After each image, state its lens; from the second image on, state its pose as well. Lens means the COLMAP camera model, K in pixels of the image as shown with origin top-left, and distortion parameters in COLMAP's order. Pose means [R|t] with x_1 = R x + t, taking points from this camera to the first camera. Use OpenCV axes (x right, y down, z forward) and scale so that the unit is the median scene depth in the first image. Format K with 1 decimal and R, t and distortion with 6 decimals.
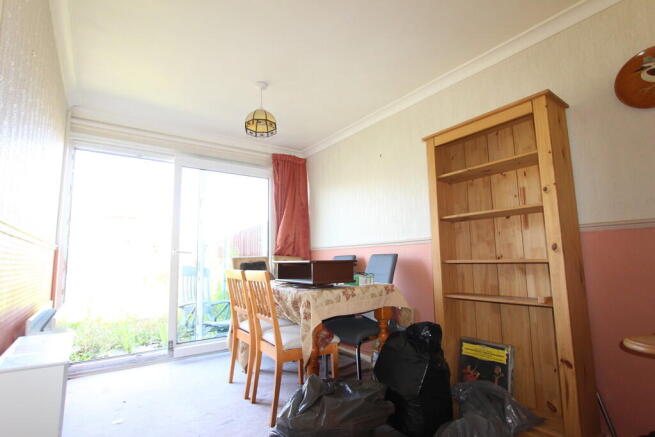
lens RADIAL K [[303.9, 0, 330.8], [0, 303.9, 219.5], [0, 0, 1]] dist [-0.021405, 0.001503]
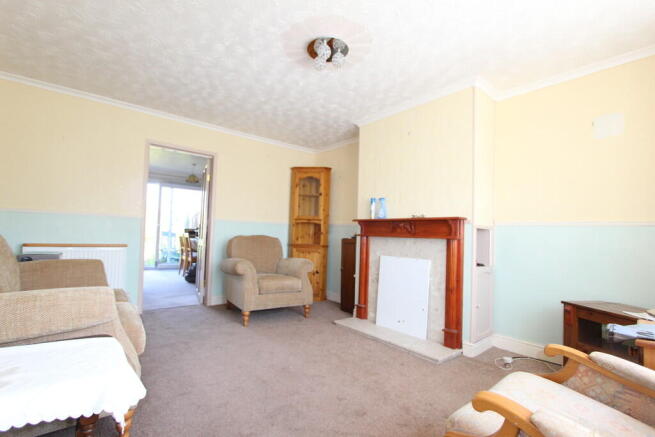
lens RADIAL K [[303.9, 0, 325.2], [0, 303.9, 221.3], [0, 0, 1]] dist [-0.021405, 0.001503]
pose [[0.997225, 0.061647, 0.041730, 0.658957], [-0.064991, 0.994327, 0.084200, -0.197937], [-0.036302, -0.086679, 0.995575, -1.345098]]
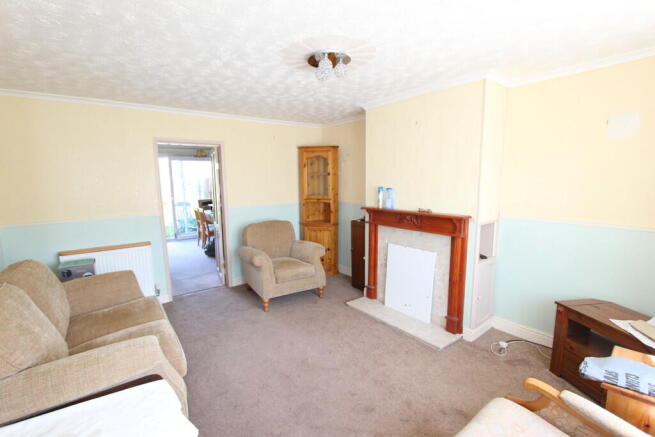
lens RADIAL K [[303.9, 0, 325.5], [0, 303.9, 221.7], [0, 0, 1]] dist [-0.021405, 0.001503]
pose [[0.999832, 0.012947, 0.012971, 0.657587], [-0.015936, 0.963708, 0.266484, -0.366997], [-0.009050, -0.266646, 0.963752, -1.354557]]
